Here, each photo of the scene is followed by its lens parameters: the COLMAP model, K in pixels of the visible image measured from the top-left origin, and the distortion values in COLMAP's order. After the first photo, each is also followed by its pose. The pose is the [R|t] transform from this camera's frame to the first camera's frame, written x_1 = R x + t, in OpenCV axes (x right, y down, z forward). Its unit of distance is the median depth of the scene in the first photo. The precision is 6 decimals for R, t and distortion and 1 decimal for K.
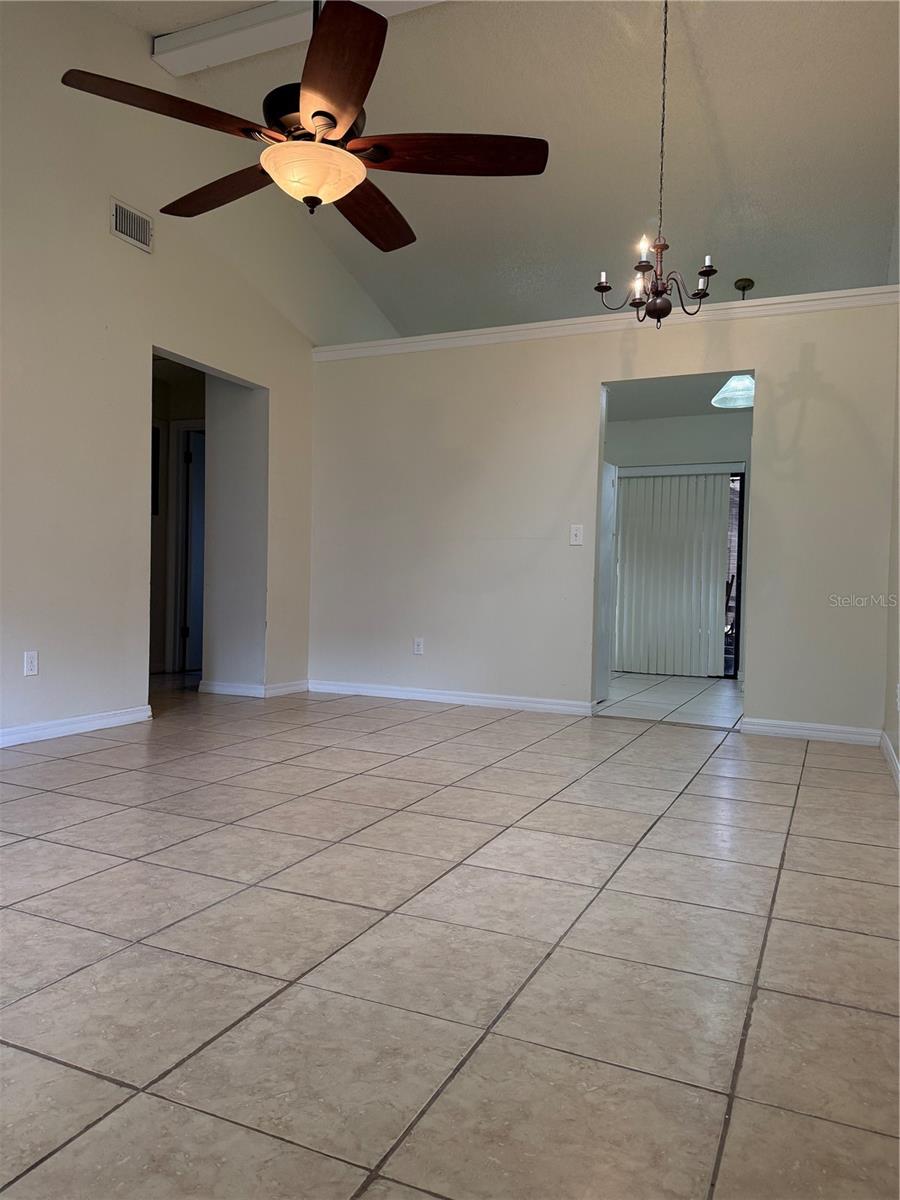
lens RADIAL K [[852.0, 0, 450.2], [0, 852.0, 599.6], [0, 0, 1]] dist [0.024632, -0.015048]
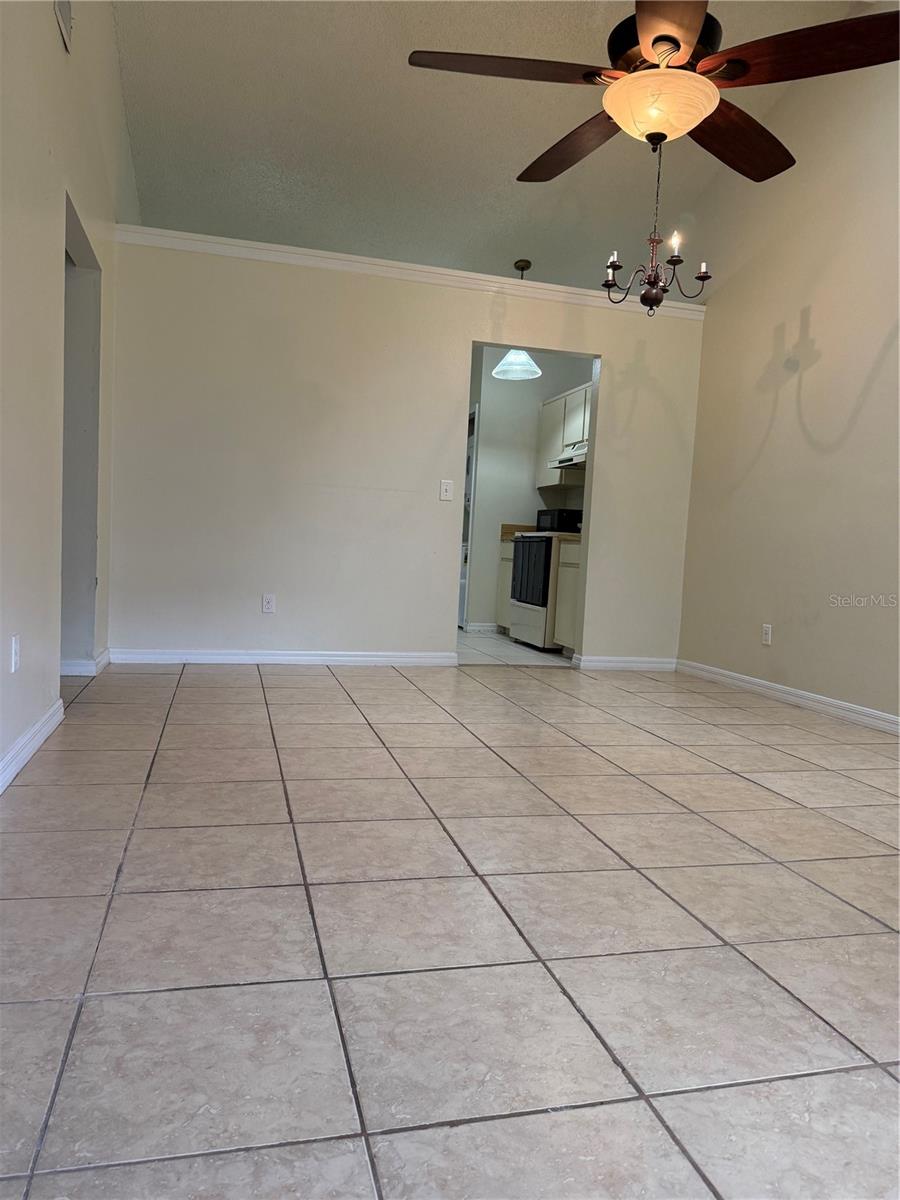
lens RADIAL K [[852.0, 0, 451.5], [0, 852.0, 600.8], [0, 0, 1]] dist [0.024632, -0.015048]
pose [[0.772929, -0.029250, 0.633818, -0.966539], [-0.019580, 0.997362, 0.069905, -0.030159], [-0.634190, -0.066441, 0.770317, 0.407973]]
